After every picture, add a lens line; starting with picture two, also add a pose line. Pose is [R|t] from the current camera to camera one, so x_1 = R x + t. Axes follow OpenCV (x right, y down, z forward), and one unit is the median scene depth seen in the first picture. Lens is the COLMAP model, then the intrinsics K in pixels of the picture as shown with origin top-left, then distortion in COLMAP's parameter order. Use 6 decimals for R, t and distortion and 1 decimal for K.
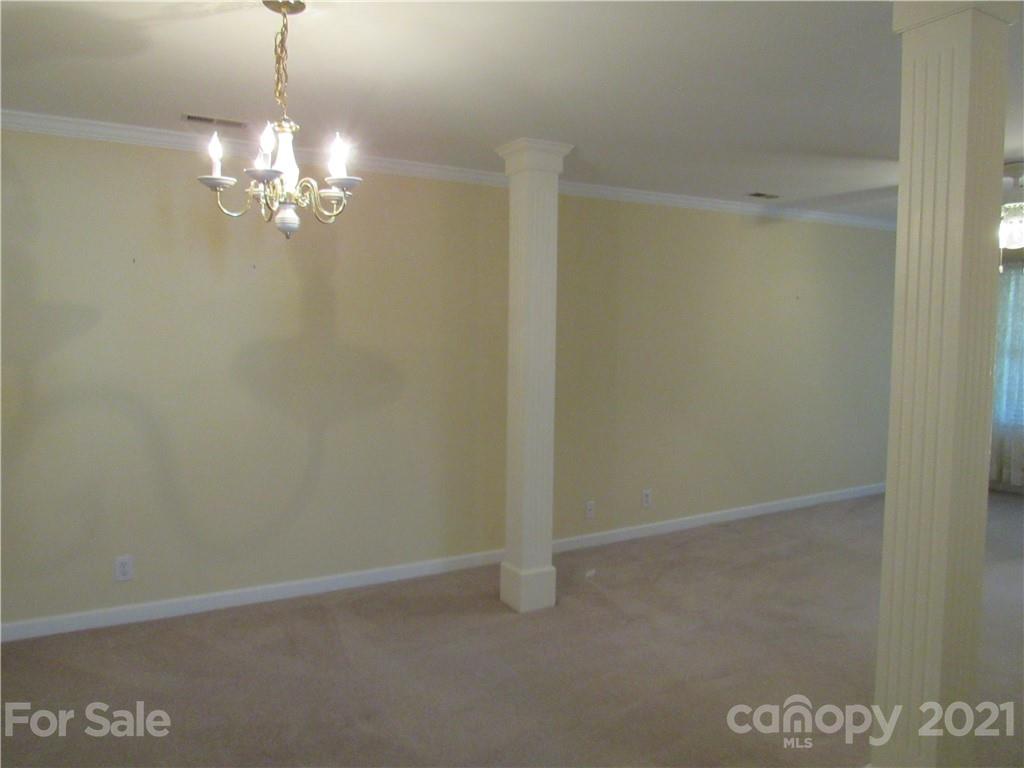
lens RADIAL K [[728.1, 0, 512.0], [0, 728.1, 384.0], [0, 0, 1]] dist [-0.026826, -0.002691]
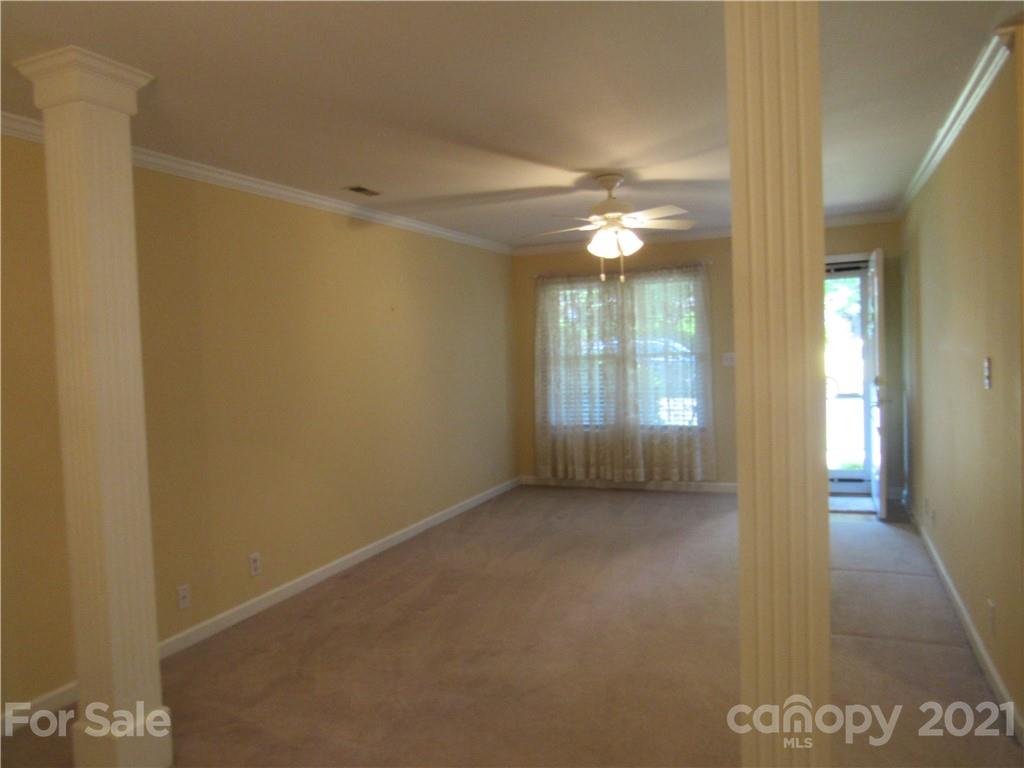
lens RADIAL K [[728.1, 0, 512.0], [0, 728.1, 384.0], [0, 0, 1]] dist [-0.026826, -0.002691]
pose [[0.794038, -0.059797, 0.604920, -0.053969], [0.079225, 0.996842, -0.005454, -0.009246], [-0.602684, 0.052255, 0.796267, 0.207610]]
